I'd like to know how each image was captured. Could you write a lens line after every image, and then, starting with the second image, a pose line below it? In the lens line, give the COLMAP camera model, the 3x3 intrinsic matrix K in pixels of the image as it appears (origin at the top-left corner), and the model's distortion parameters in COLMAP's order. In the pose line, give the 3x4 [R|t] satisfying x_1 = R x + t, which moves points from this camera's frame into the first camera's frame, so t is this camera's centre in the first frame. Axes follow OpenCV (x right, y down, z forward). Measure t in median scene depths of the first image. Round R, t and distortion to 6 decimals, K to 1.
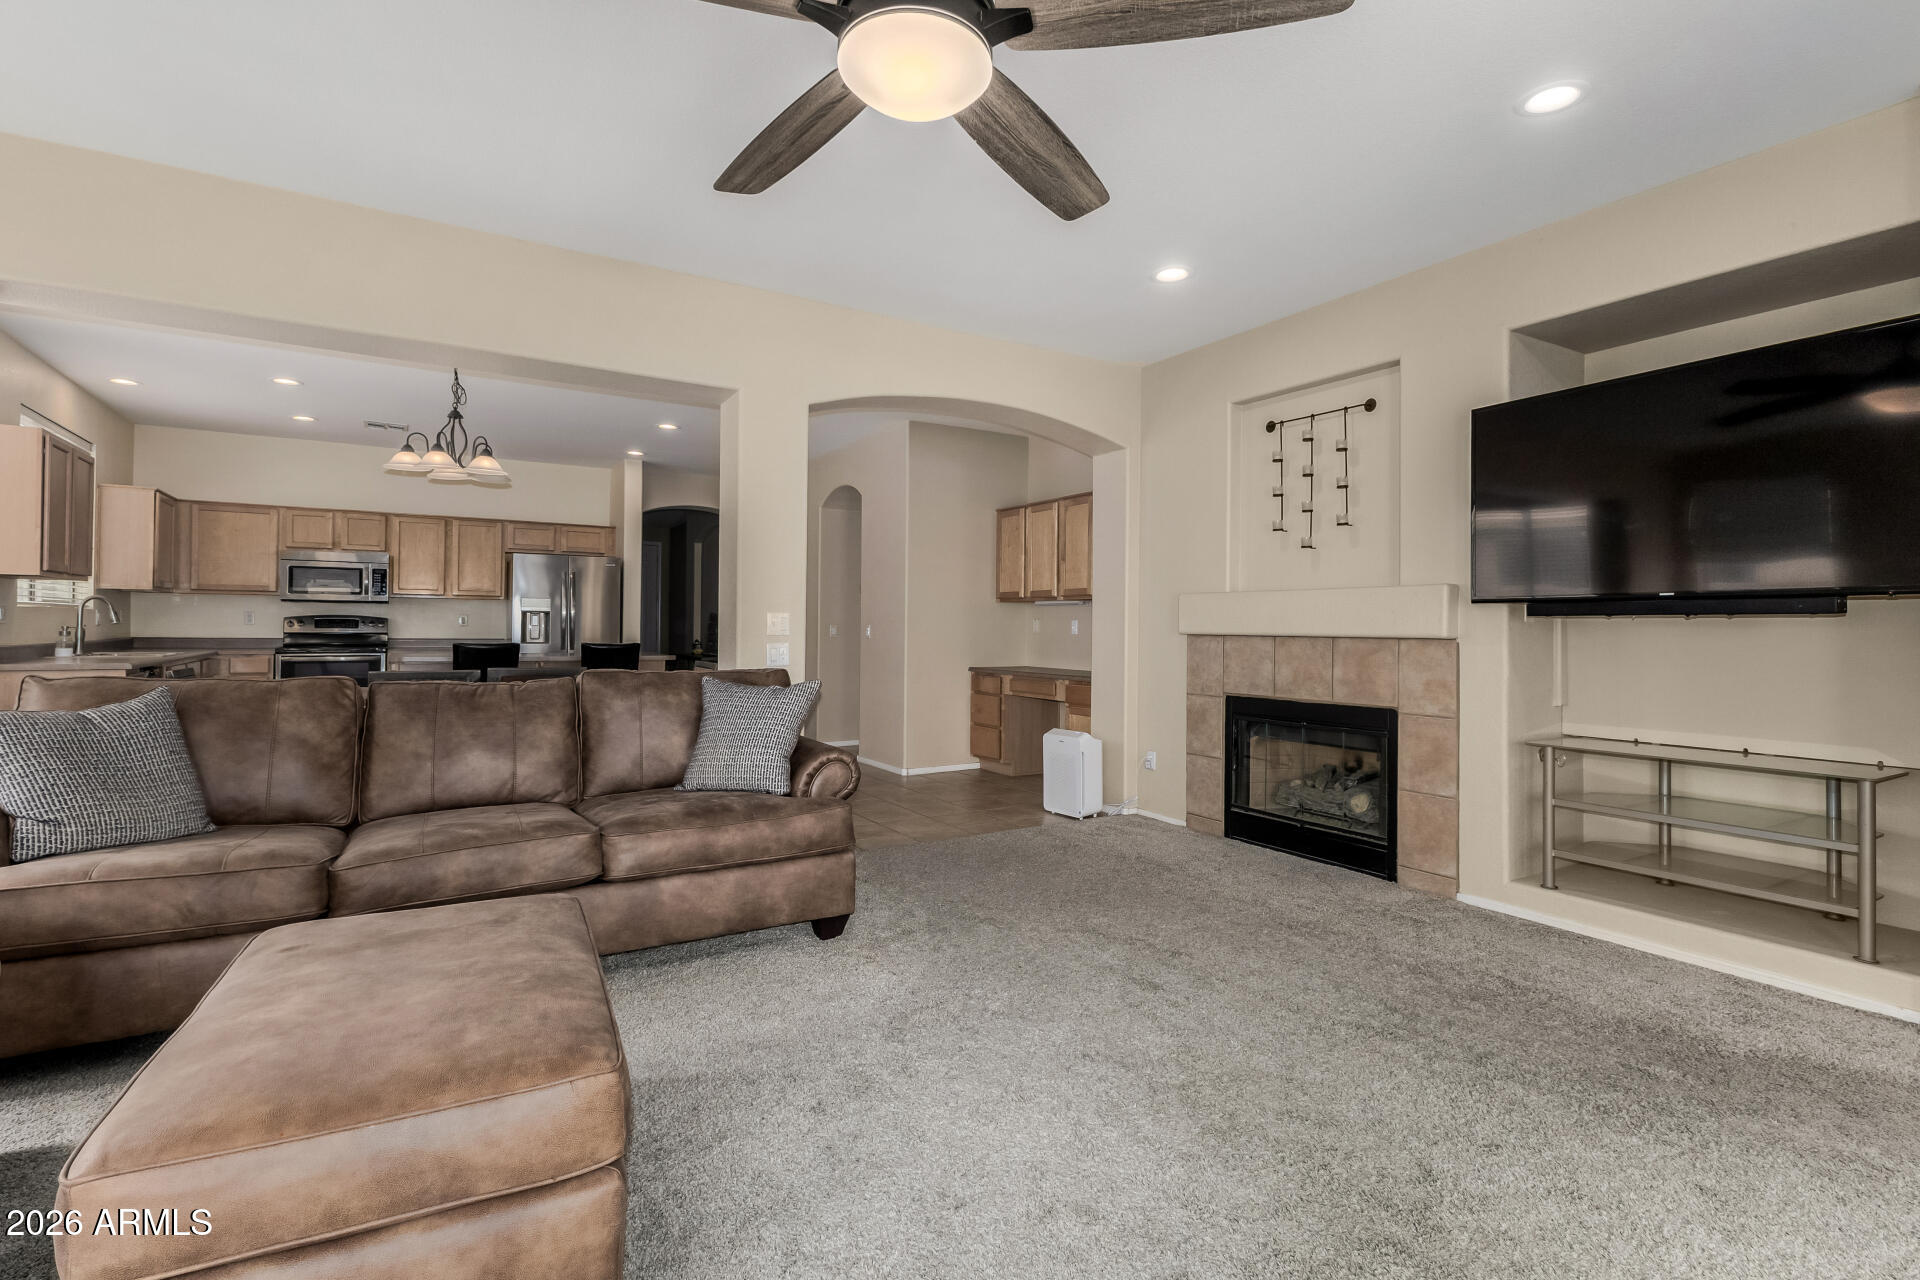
lens RADIAL K [[924.5, 0, 957.5], [0, 924.5, 629.2], [0, 0, 1]] dist [0.003484, 0.000344]
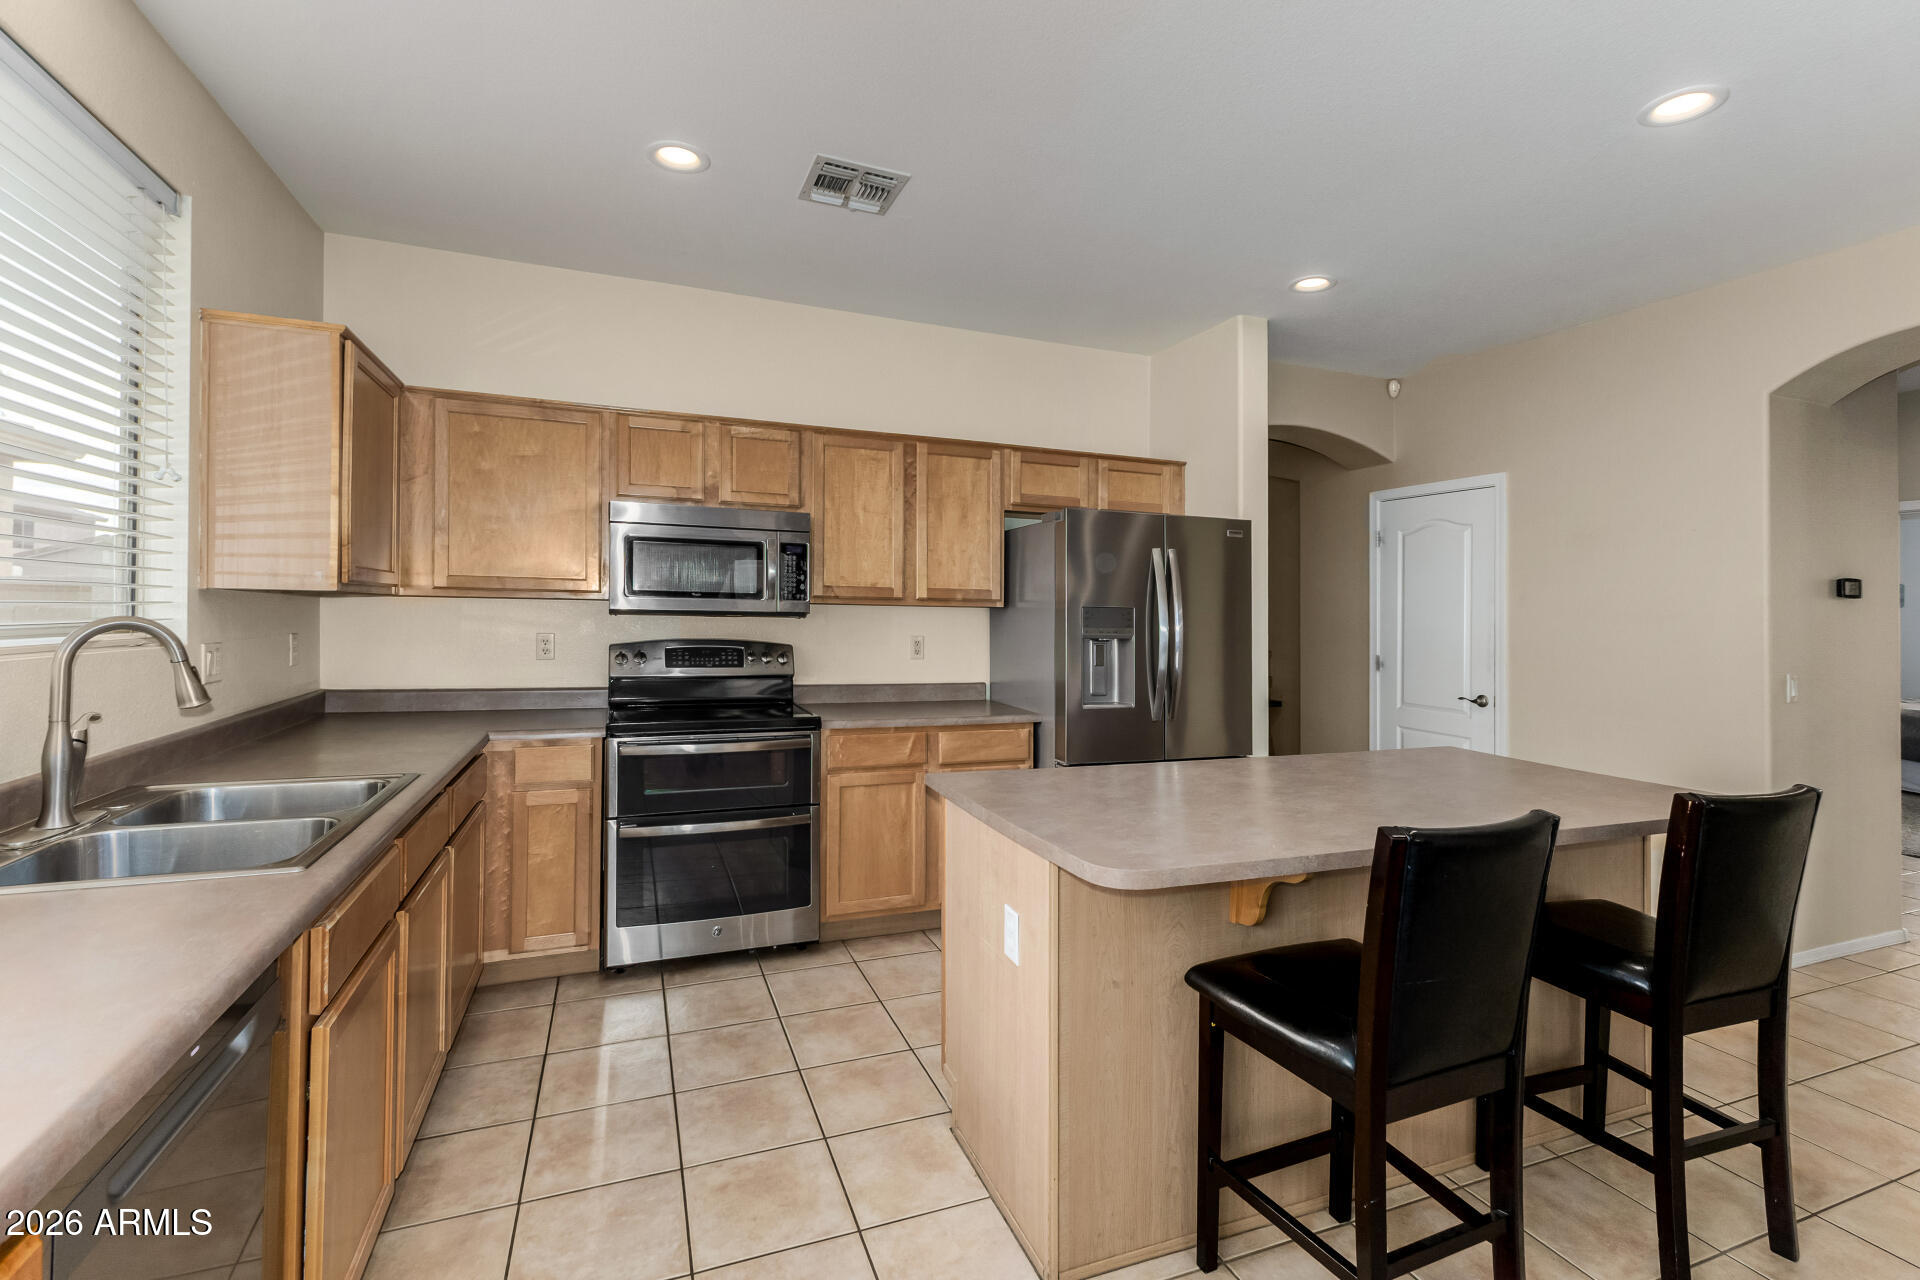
lens RADIAL K [[851.5, 0, 958.1], [0, 851.5, 630.8], [0, 0, 1]] dist [0.002181, -0.000008]
pose [[0.986478, 0.003890, -0.163849, -0.830491], [-0.002108, 0.999937, 0.011045, -0.044400], [0.163881, -0.010550, 0.986424, 1.035914]]
